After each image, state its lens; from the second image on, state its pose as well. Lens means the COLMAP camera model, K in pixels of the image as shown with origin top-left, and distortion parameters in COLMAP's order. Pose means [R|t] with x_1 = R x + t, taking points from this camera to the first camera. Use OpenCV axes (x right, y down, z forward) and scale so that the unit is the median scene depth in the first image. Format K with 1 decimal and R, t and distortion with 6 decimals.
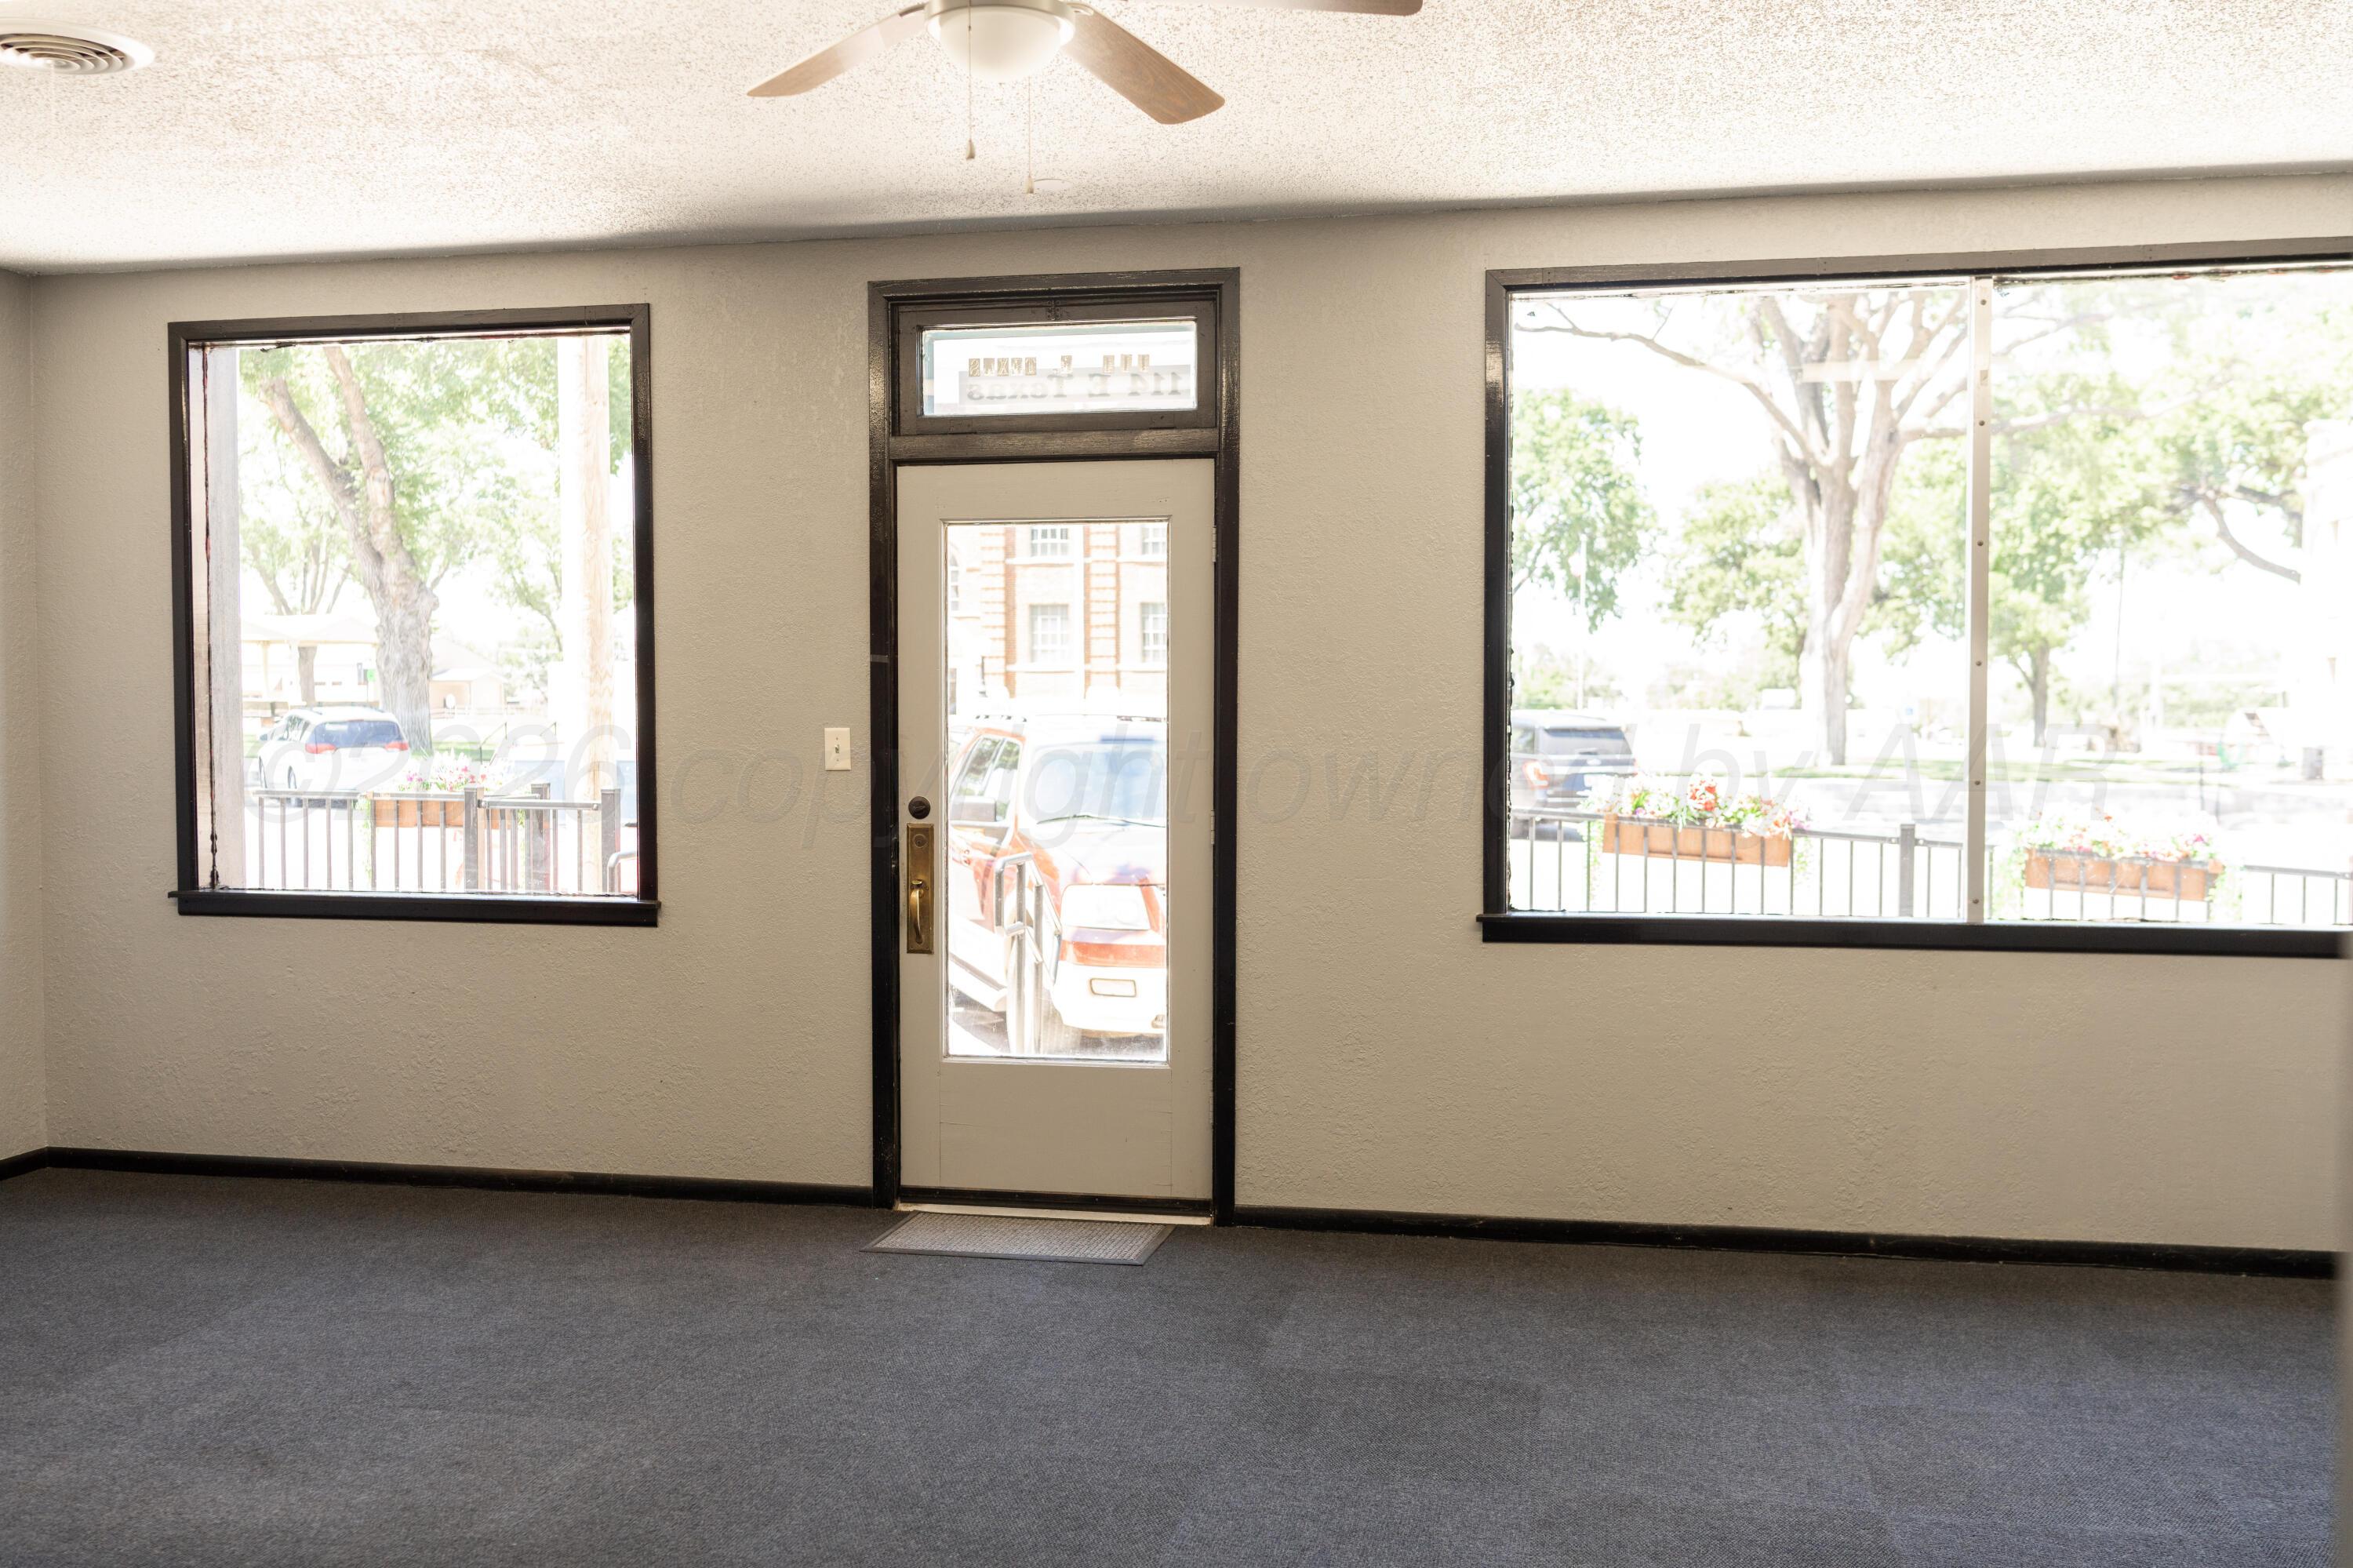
lens RADIAL K [[2176.3, 0, 1176.5], [0, 2176.3, 784.0], [0, 0, 1]] dist [-0.002427, -0.017671]
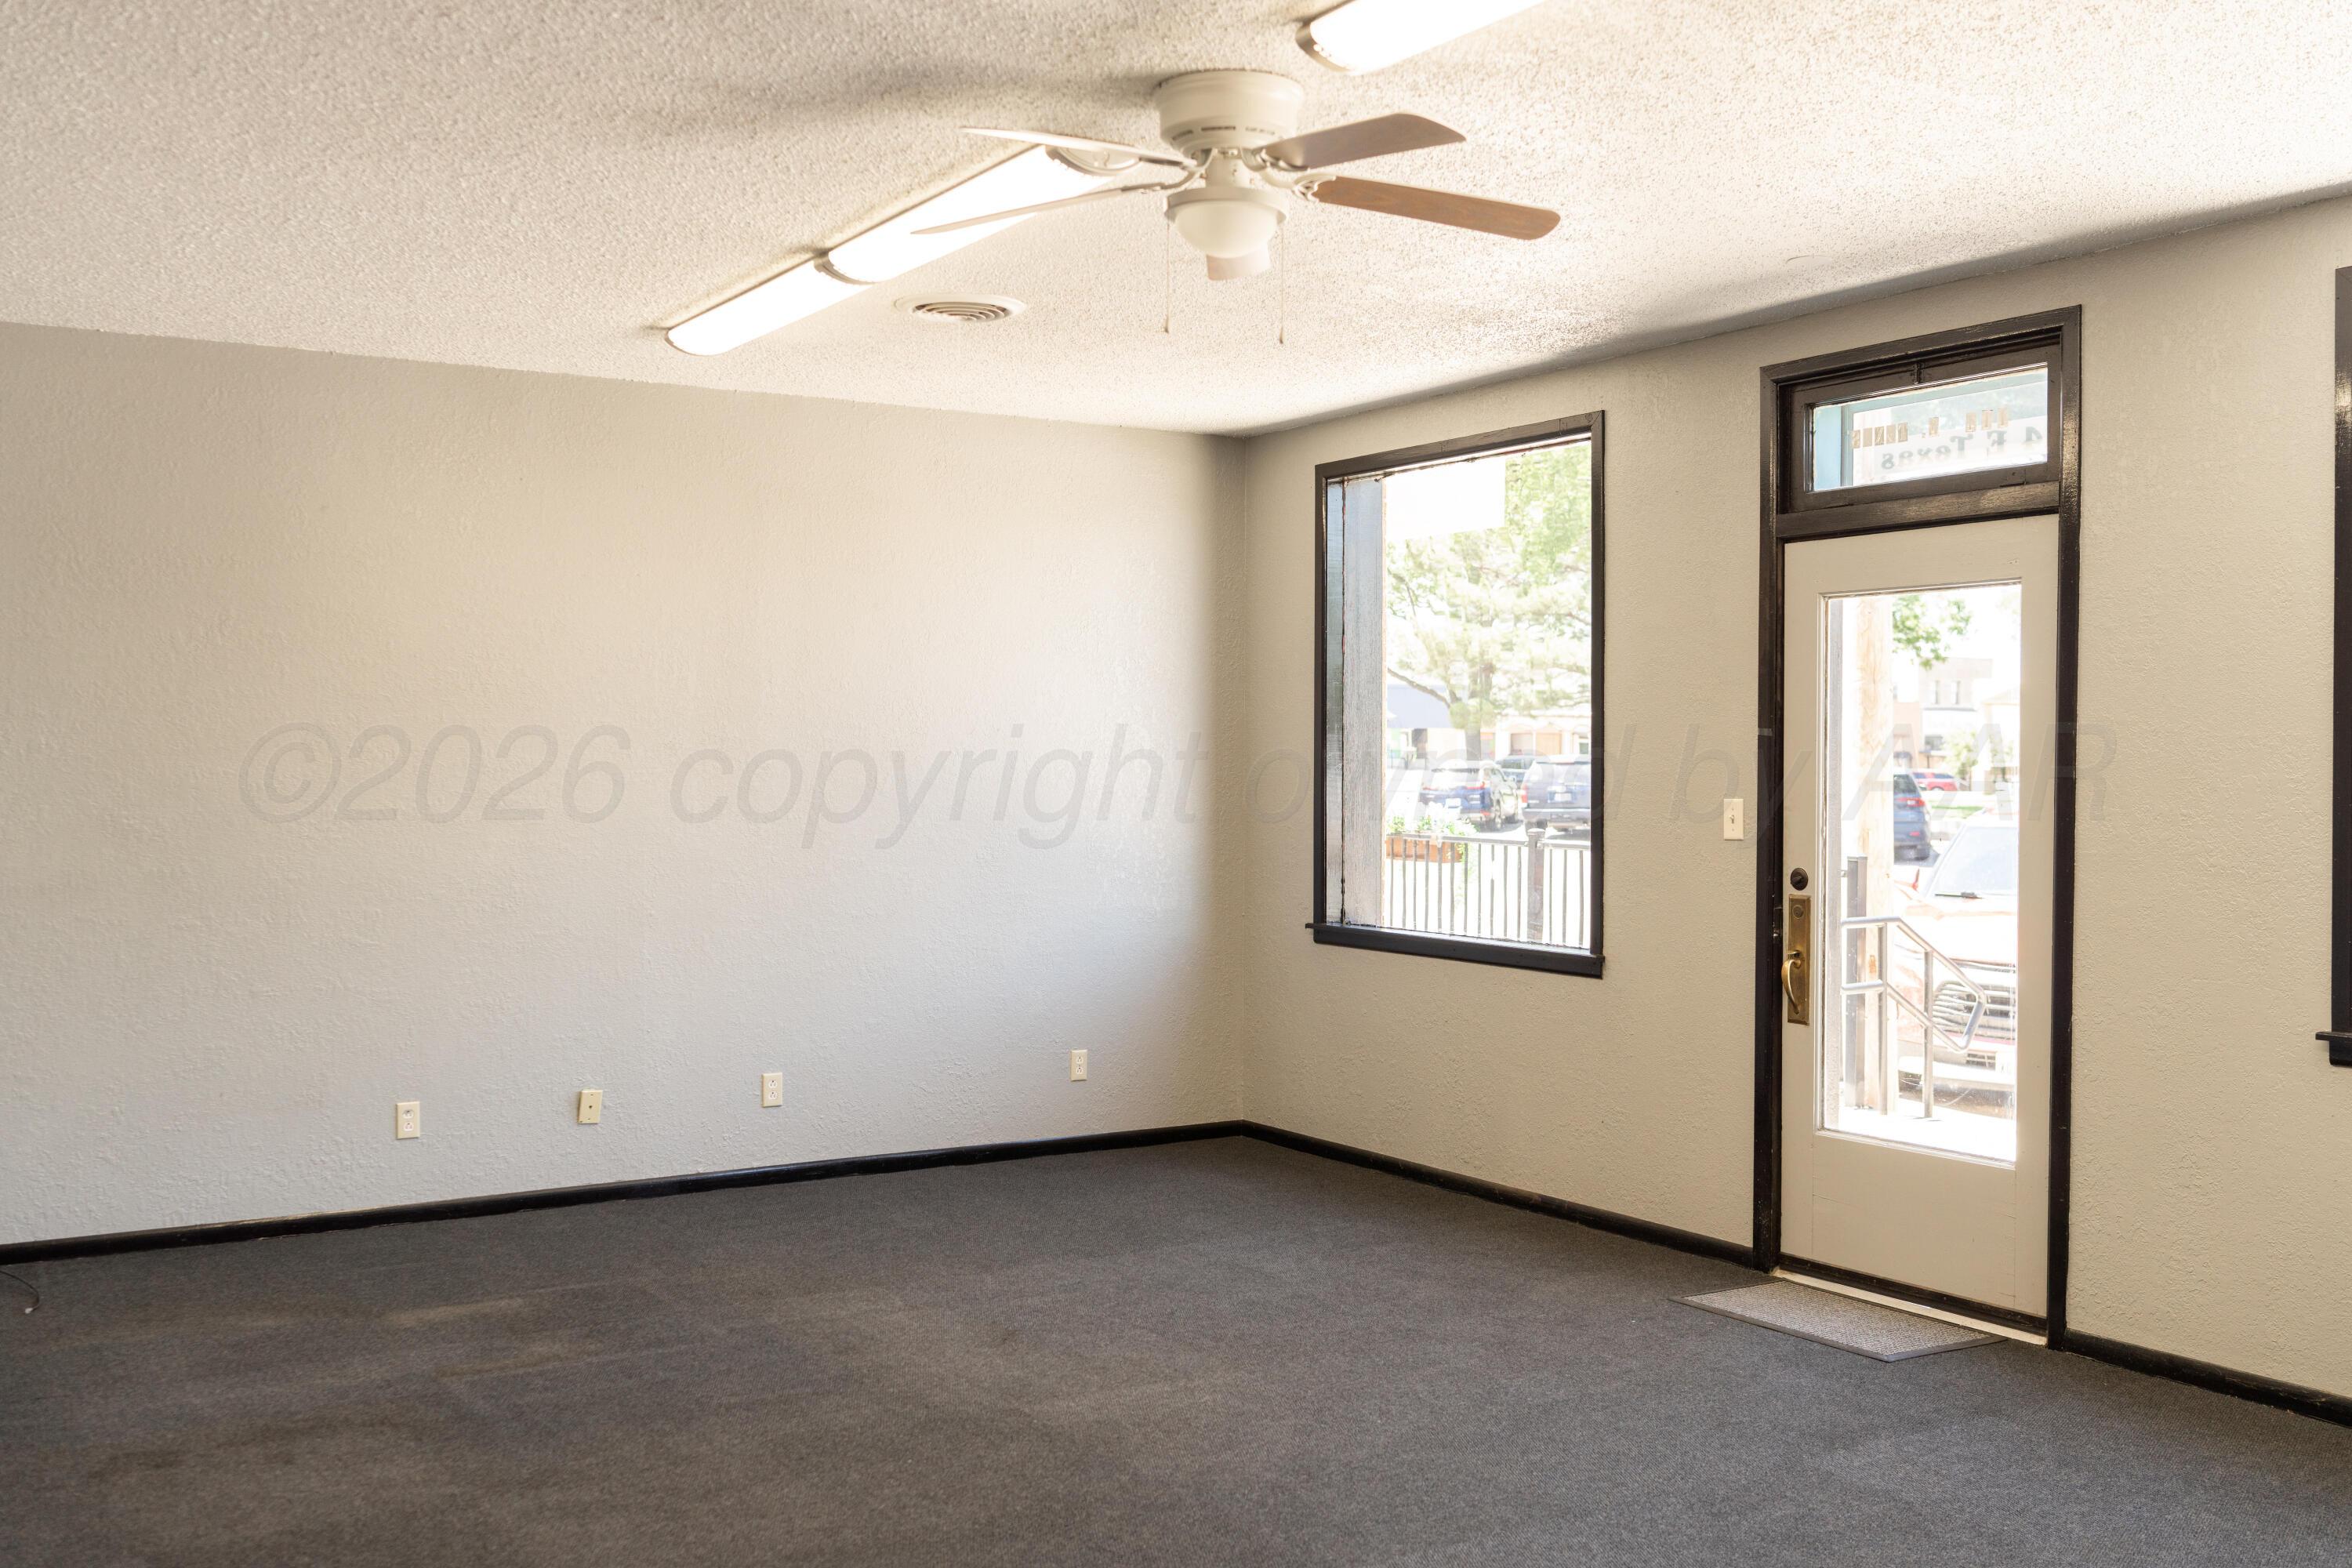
lens RADIAL K [[2203.8, 0, 1176.0], [0, 2203.8, 784.0], [0, 0, 1]] dist [-0.003110, 0.000214]
pose [[0.691611, 0.010193, -0.722199, 0.429667], [-0.032245, 0.999339, -0.016774, -0.006808], [0.721550, 0.034888, 0.691482, 0.084876]]
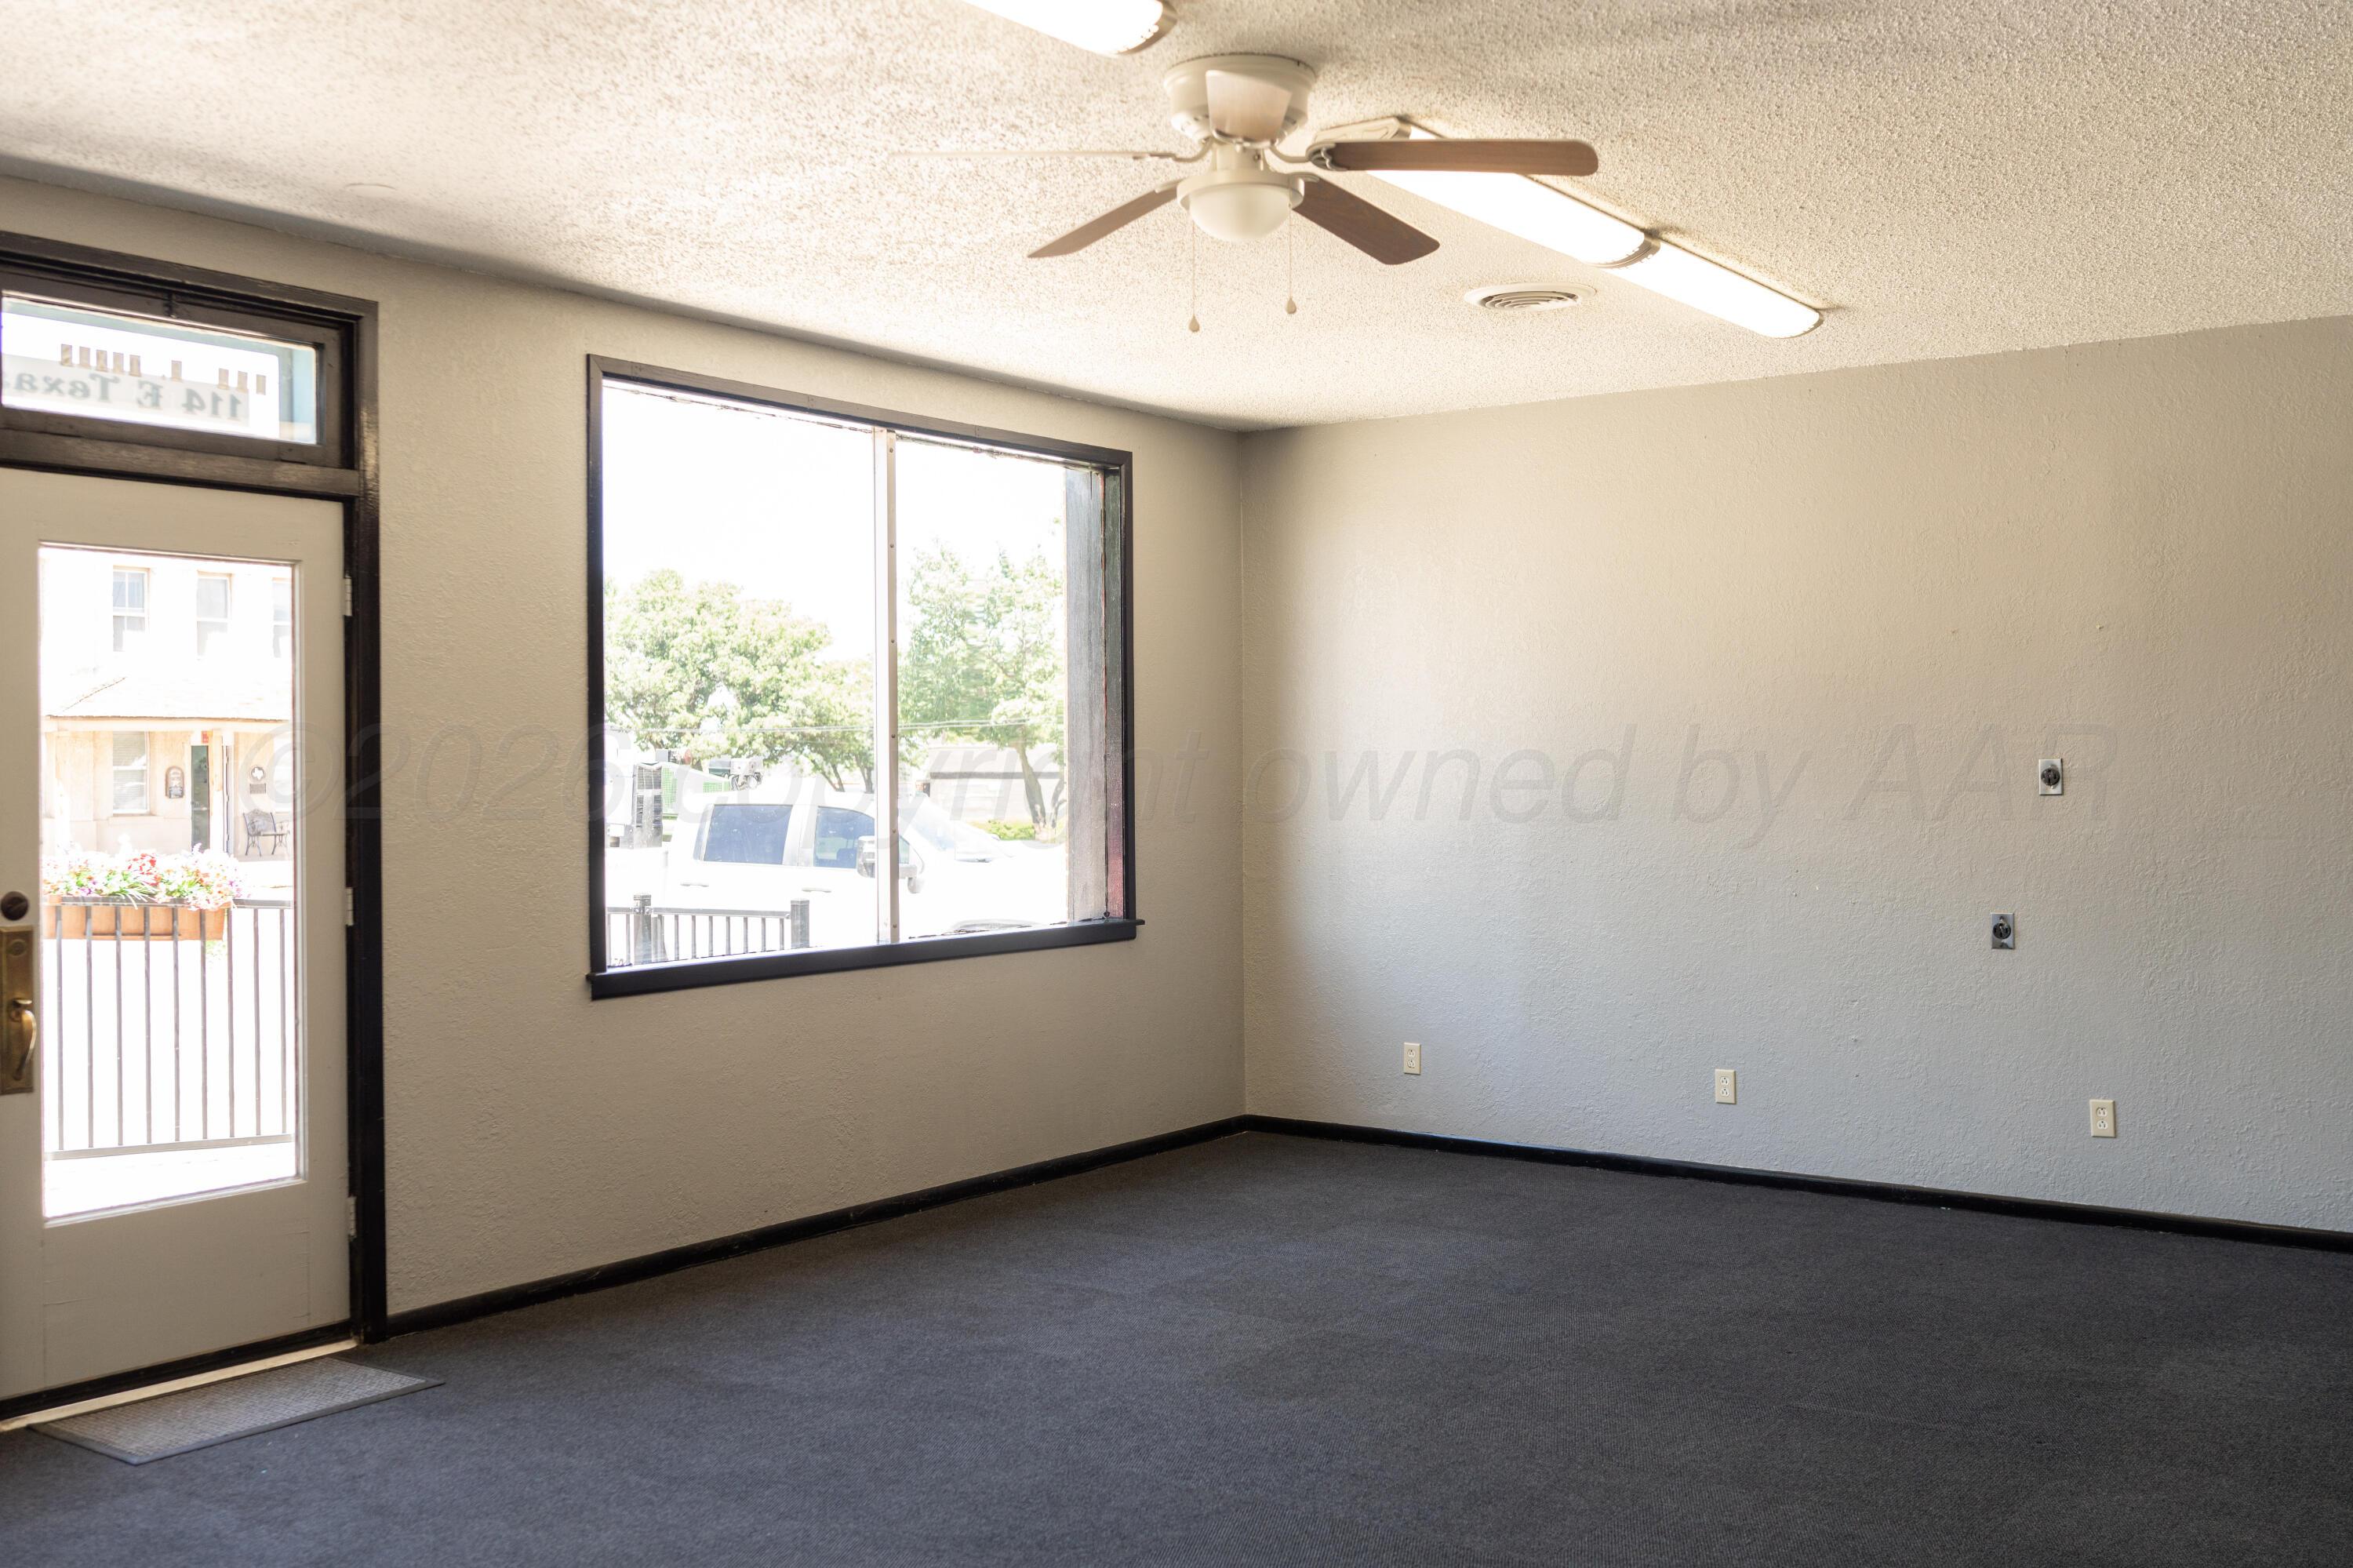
lens RADIAL K [[2282.1, 0, 1147.8], [0, 2282.1, 786.0], [0, 0, 1]] dist [-0.004225, -0.013739]
pose [[0.411769, -0.009989, 0.911234, -0.709407], [0.039065, 0.999214, -0.006700, -0.010968], [-0.910451, 0.038356, 0.411835, 0.300988]]
